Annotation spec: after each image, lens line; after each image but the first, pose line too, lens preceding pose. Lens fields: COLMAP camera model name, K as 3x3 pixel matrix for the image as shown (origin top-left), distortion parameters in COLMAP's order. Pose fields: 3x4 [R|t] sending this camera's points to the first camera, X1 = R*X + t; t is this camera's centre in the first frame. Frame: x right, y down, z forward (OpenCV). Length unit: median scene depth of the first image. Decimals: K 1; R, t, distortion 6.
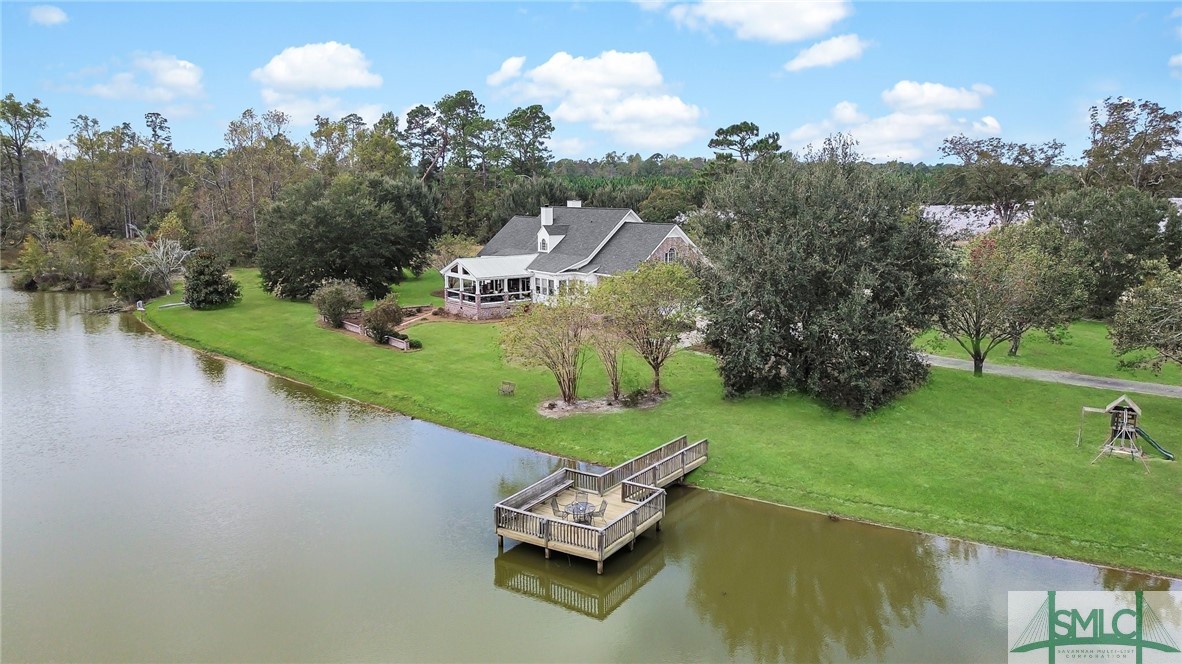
lens RADIAL K [[827.5, 0, 591.1], [0, 827.5, 341.9], [0, 0, 1]] dist [0.097109, -0.076632]
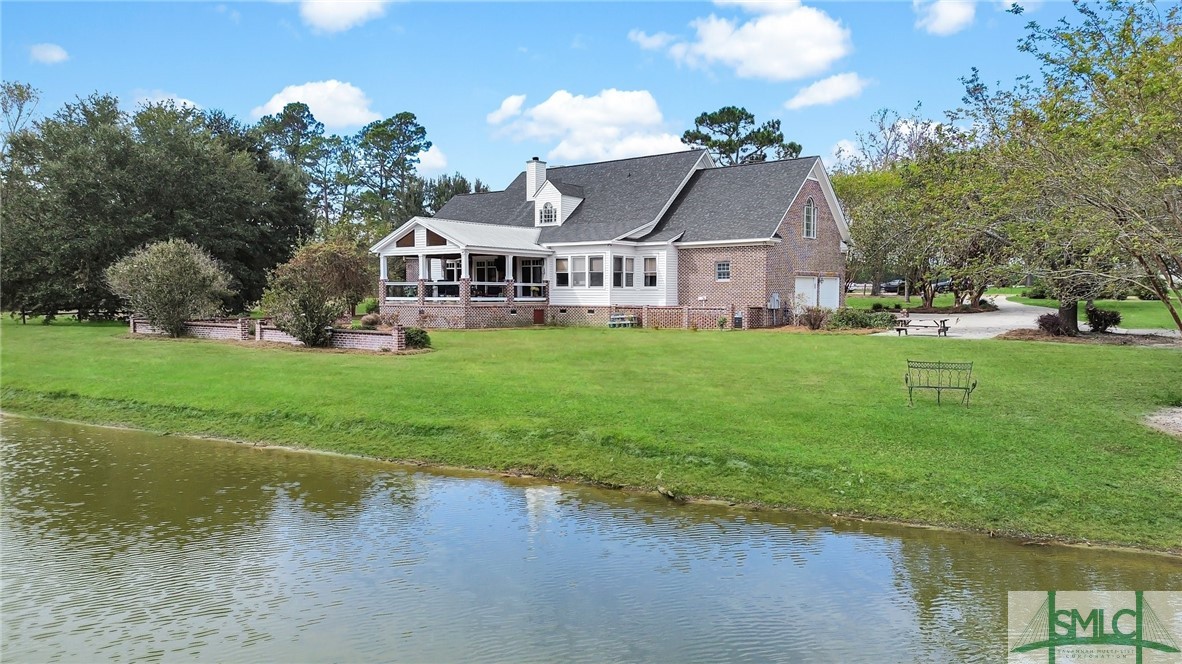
lens RADIAL K [[836.2, 0, 591.0], [0, 836.2, 332.0], [0, 0, 1]] dist [0.084924, -0.079982]
pose [[0.968223, -0.008638, 0.249940, -0.180086], [0.043288, 0.990106, -0.133475, 0.045279], [-0.246315, 0.140053, 0.959017, 0.457389]]
